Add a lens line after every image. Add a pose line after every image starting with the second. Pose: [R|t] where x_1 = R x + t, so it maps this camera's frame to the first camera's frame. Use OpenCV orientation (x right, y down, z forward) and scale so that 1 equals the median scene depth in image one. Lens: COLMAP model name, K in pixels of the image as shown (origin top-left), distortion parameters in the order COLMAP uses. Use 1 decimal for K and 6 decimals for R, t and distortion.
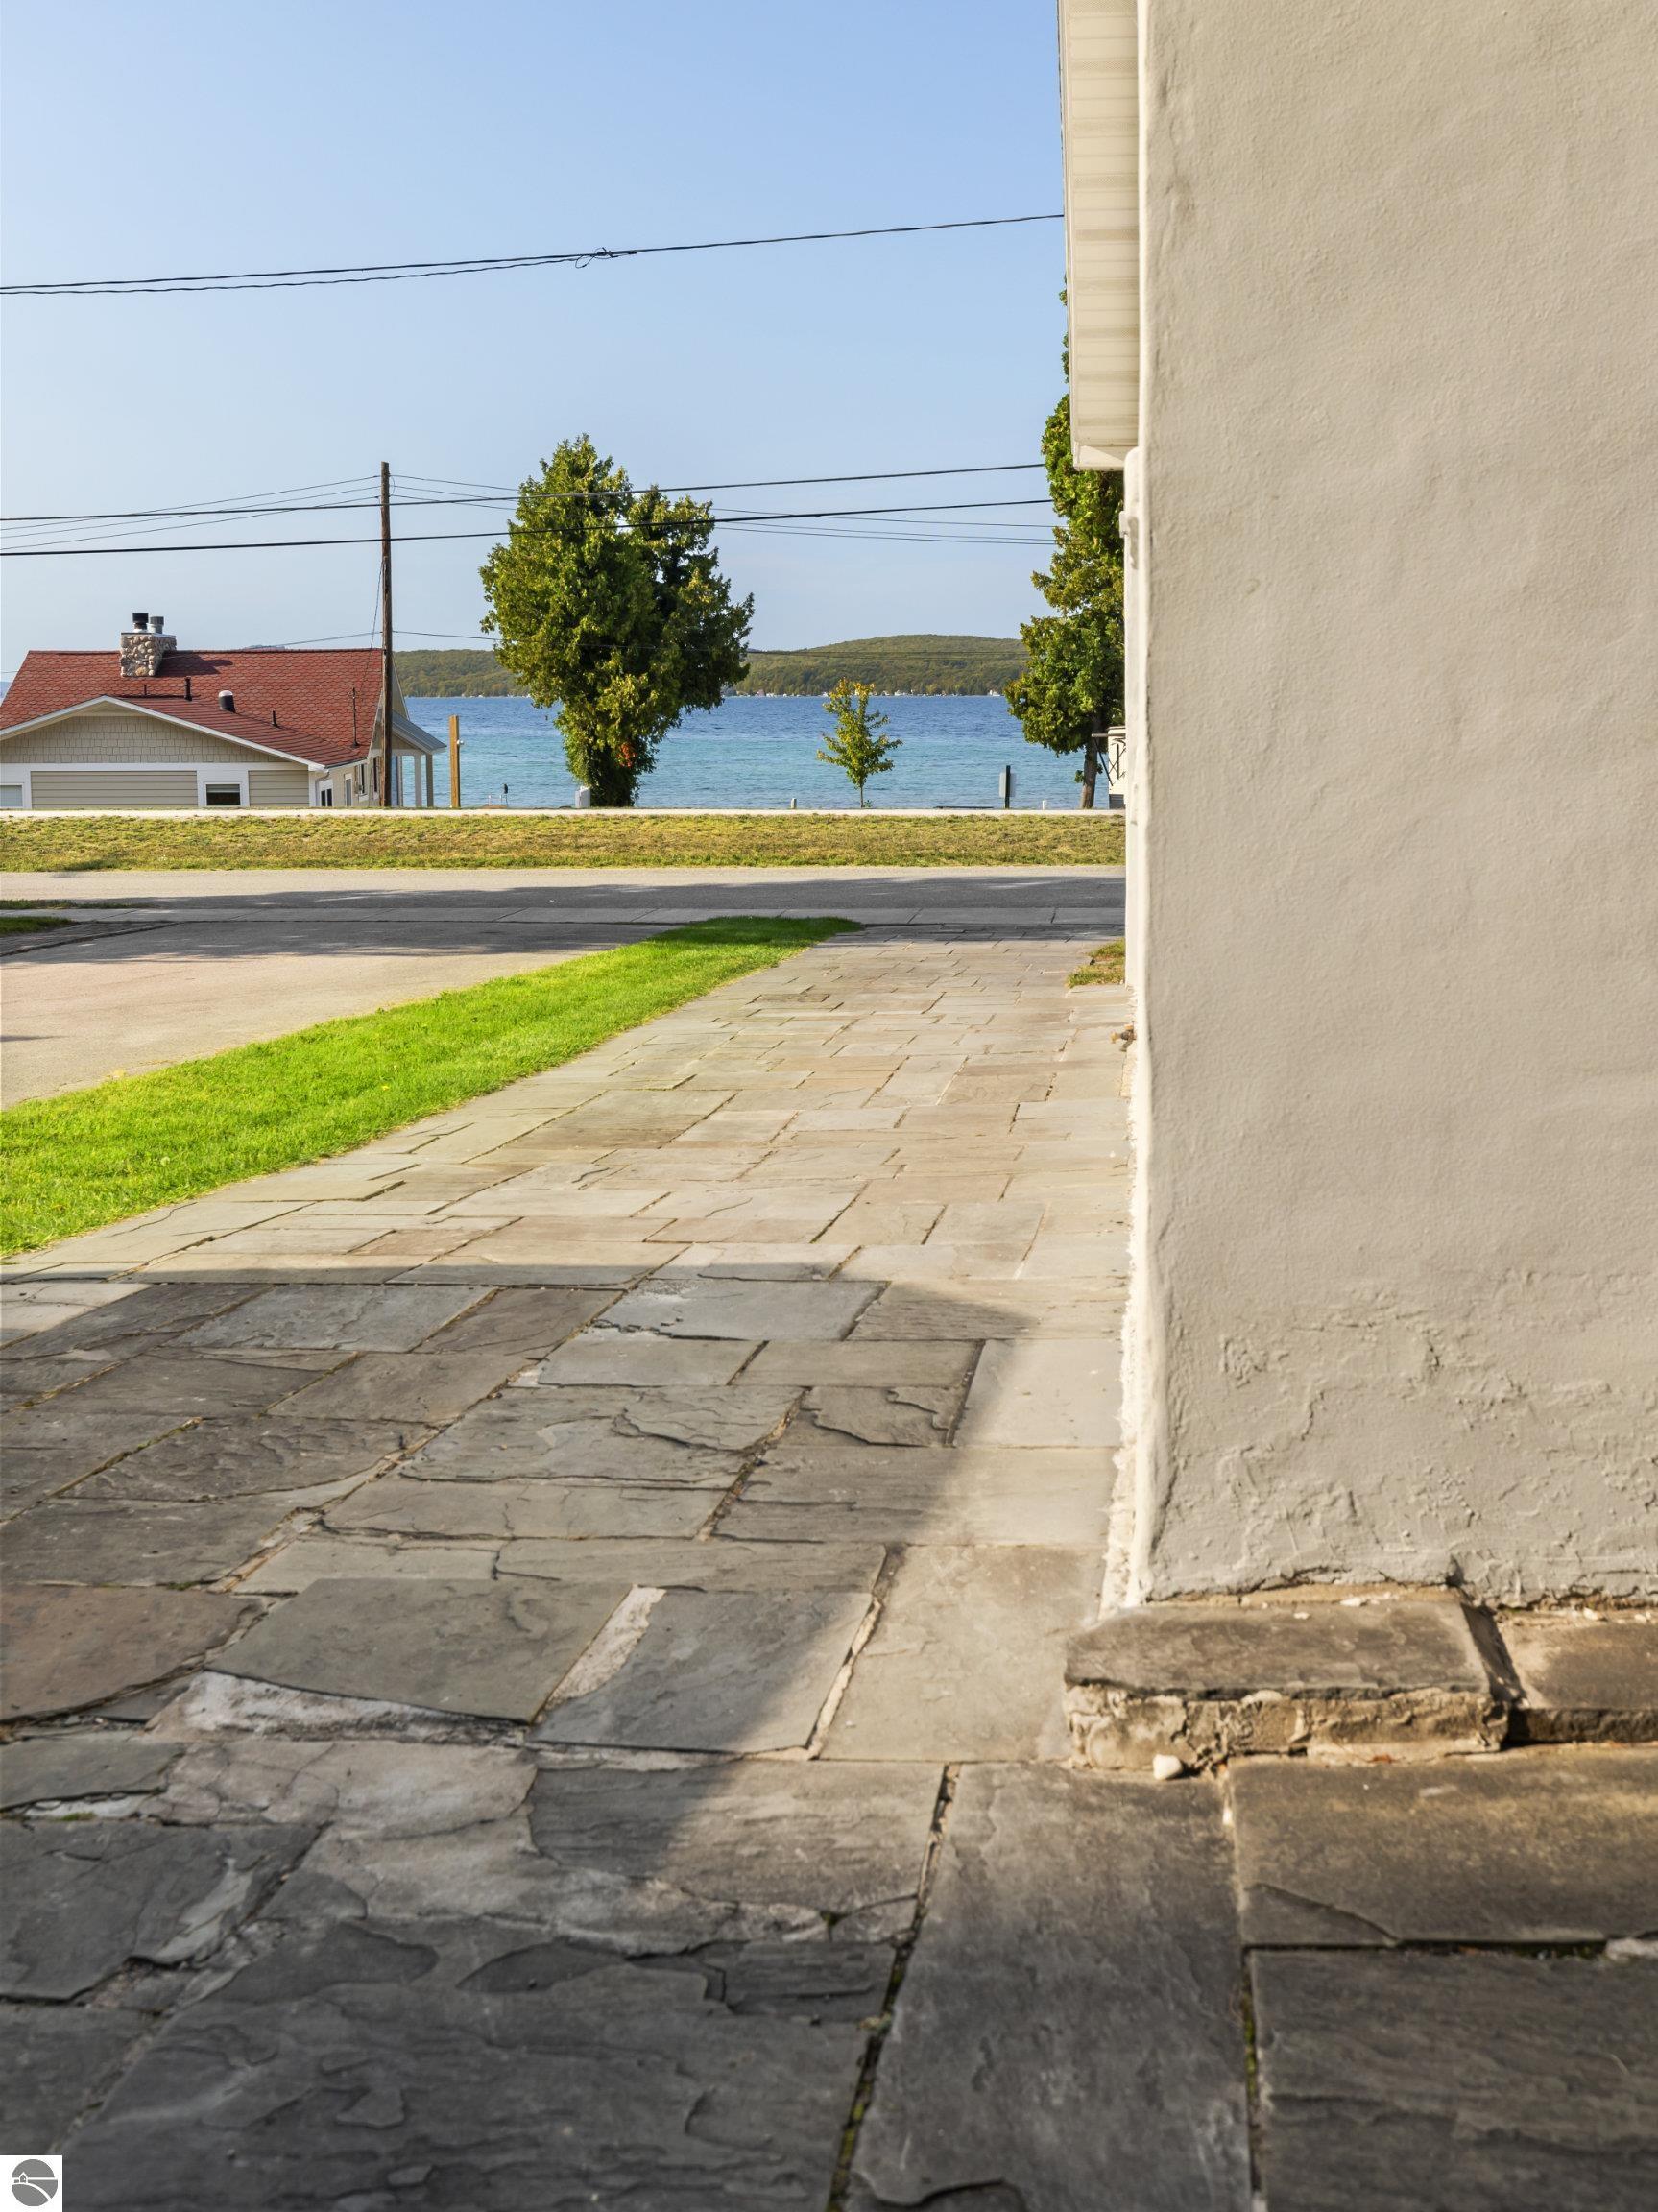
lens RADIAL K [[2363.0, 0, 825.5], [0, 2363.0, 993.7], [0, 0, 1]] dist [0.014331, -0.012817]
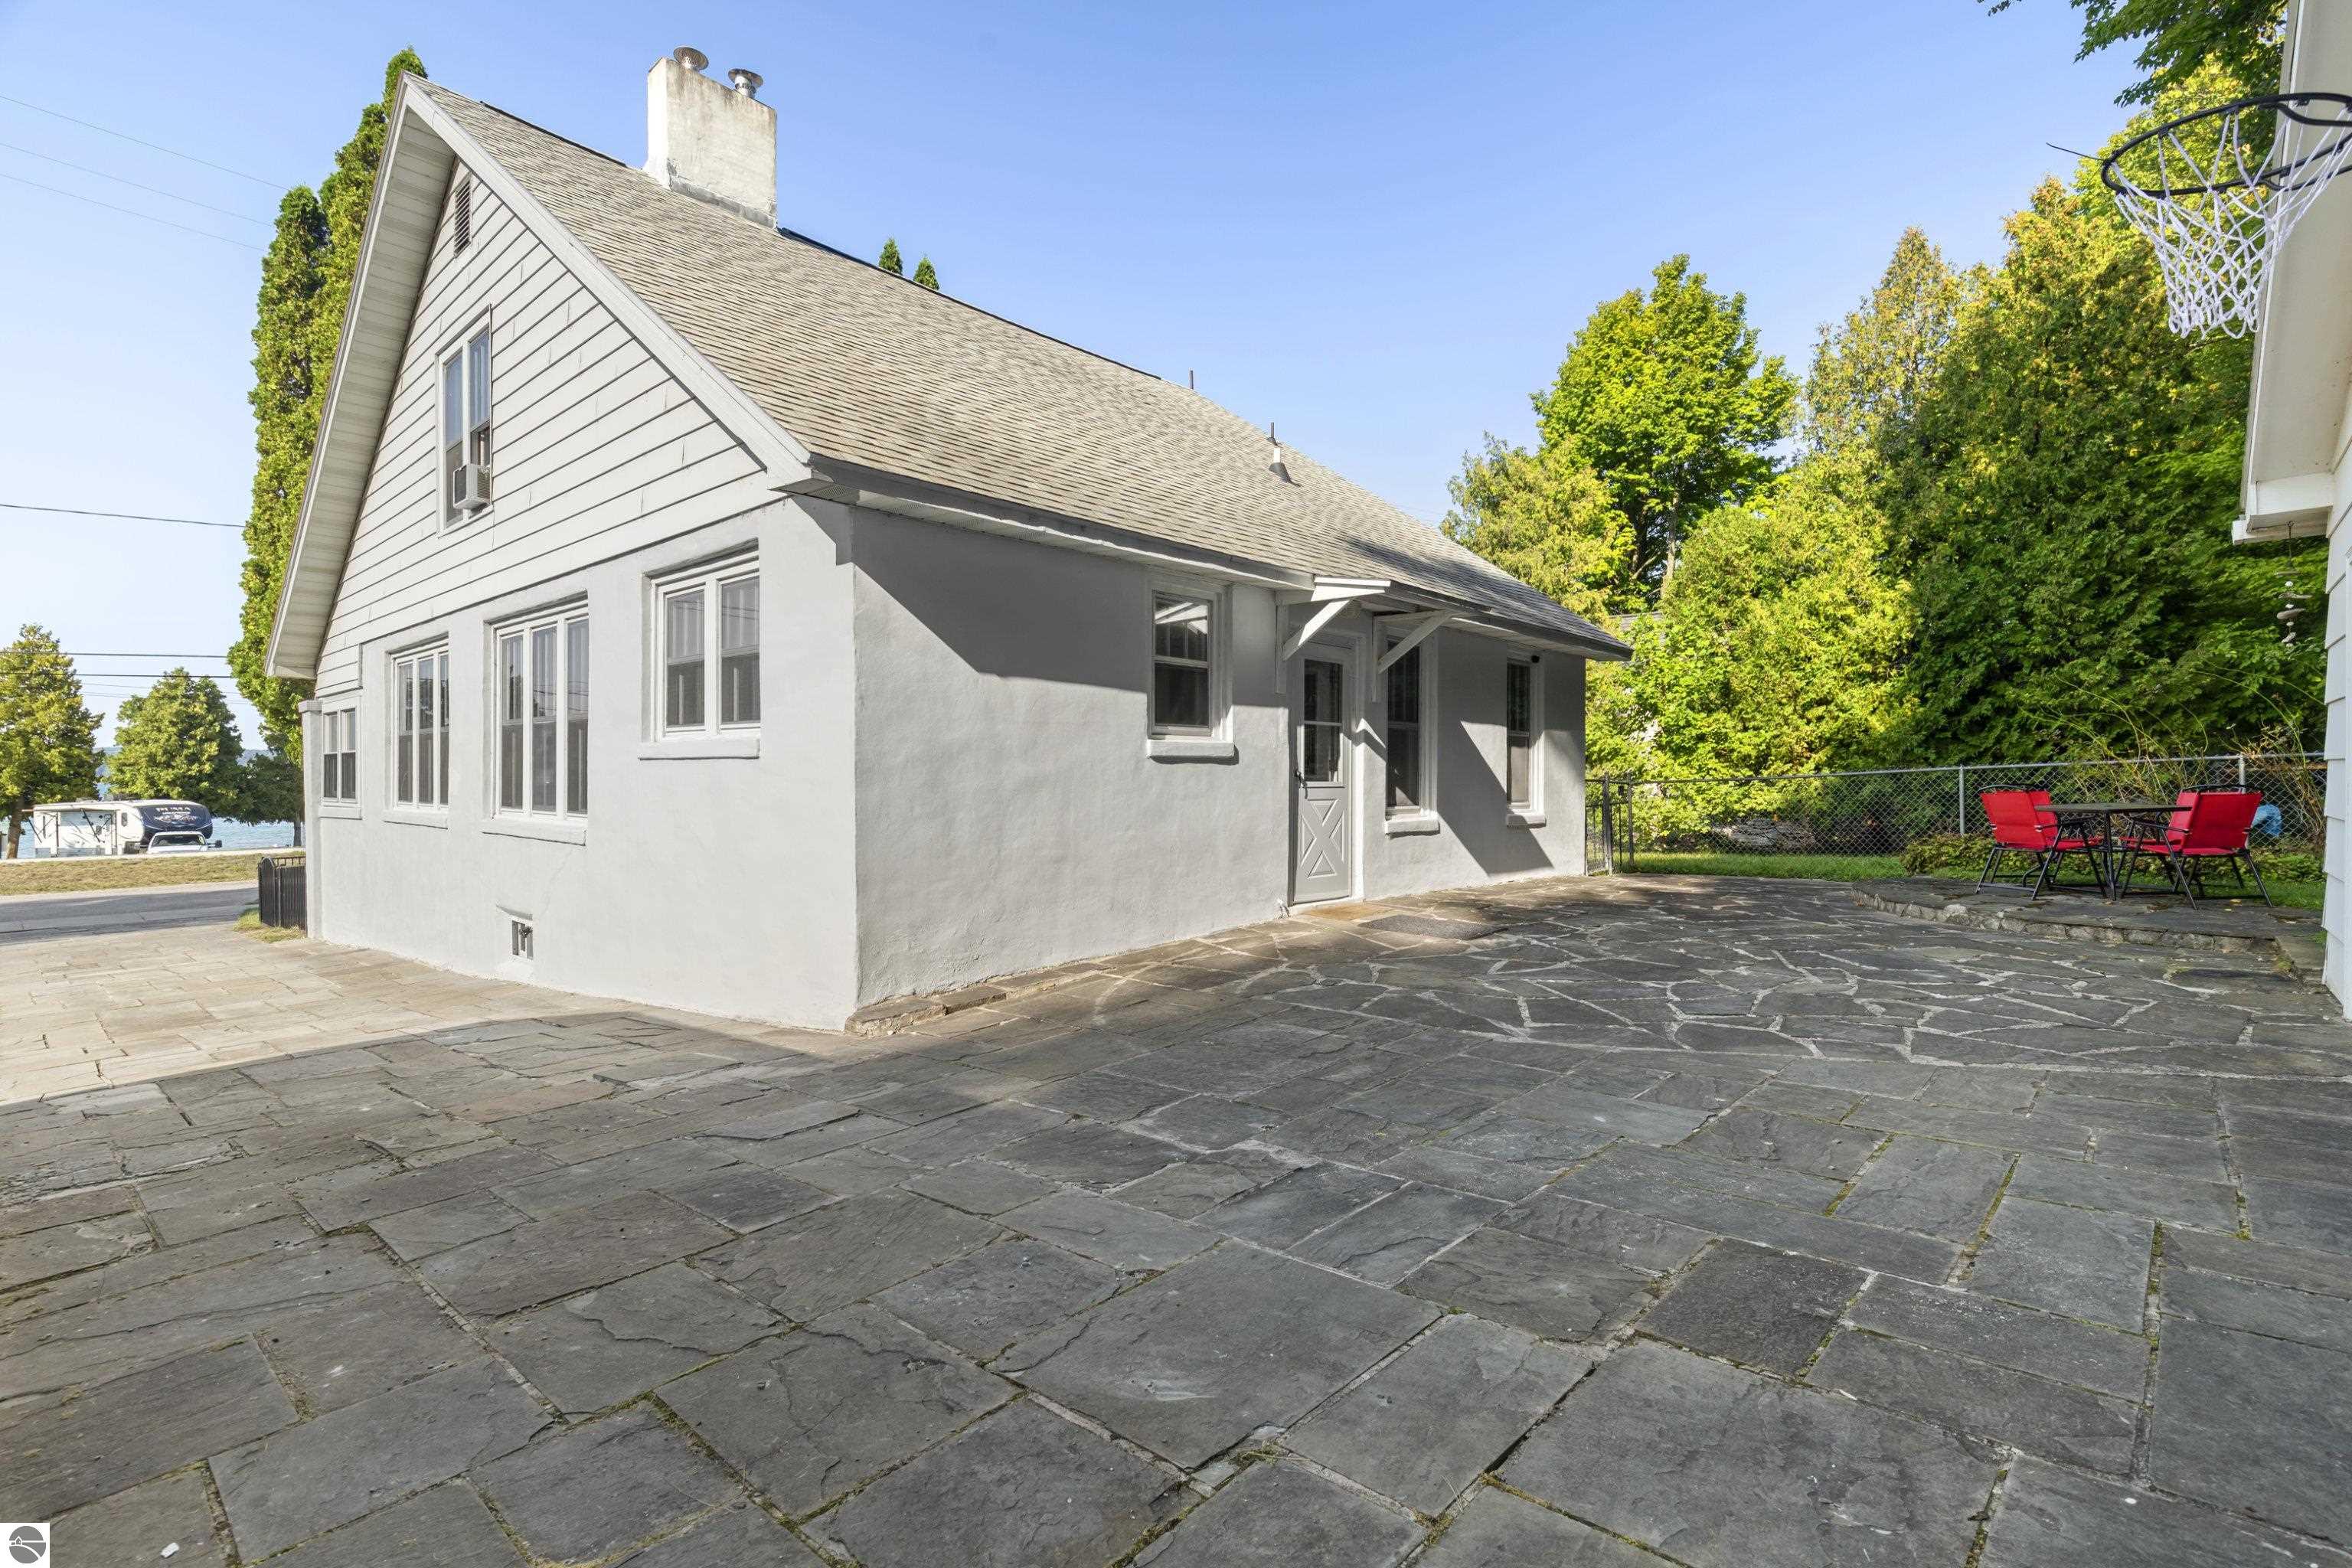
lens RADIAL K [[1094.7, 0, 1176.0], [0, 1094.7, 784.0], [0, 0, 1]] dist [0.009324, -0.000400]
pose [[0.577492, 0.001834, 0.816394, -0.047075], [0.100076, 0.992297, -0.073020, 0.001875], [-0.810239, 0.123870, 0.572860, -0.027600]]
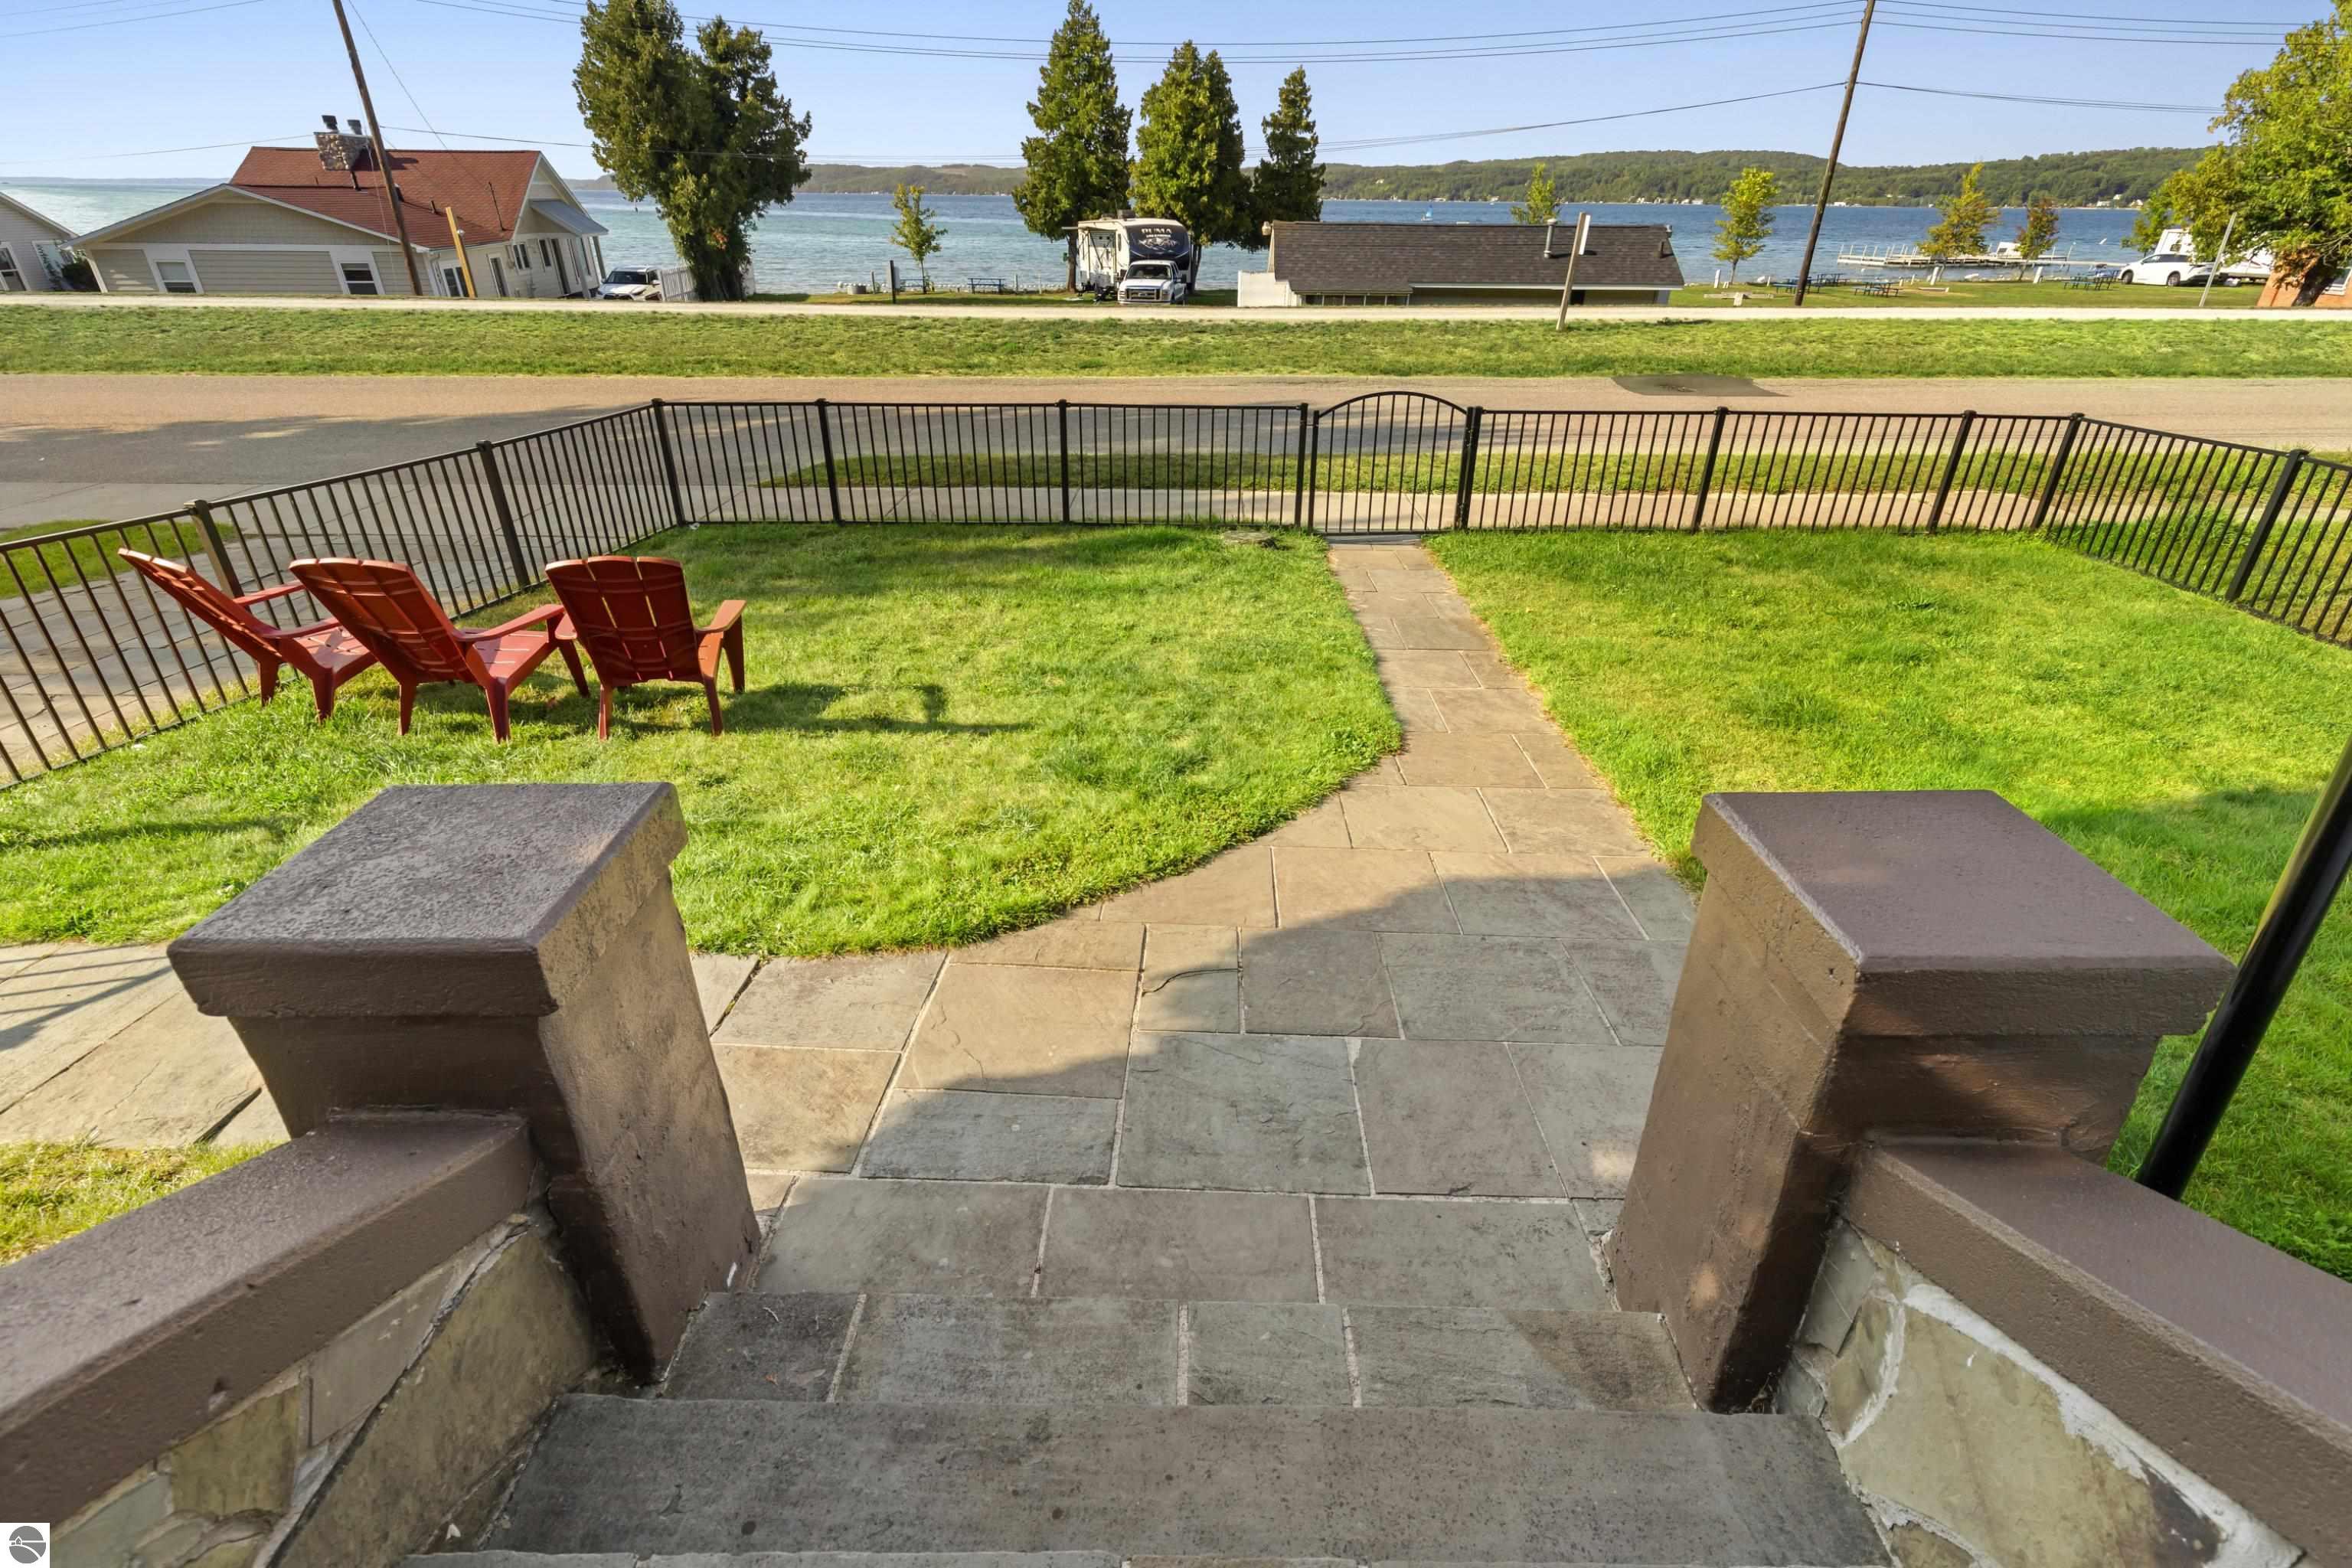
lens RADIAL K [[1094.7, 0, 1176.0], [0, 1094.7, 784.0], [0, 0, 1]] dist [0.009324, -0.000400]
pose [[0.993013, -0.045911, 0.108710, 0.106179], [0.004124, 0.934155, 0.356843, -0.032092], [-0.117935, -0.353901, 0.927817, 0.255784]]
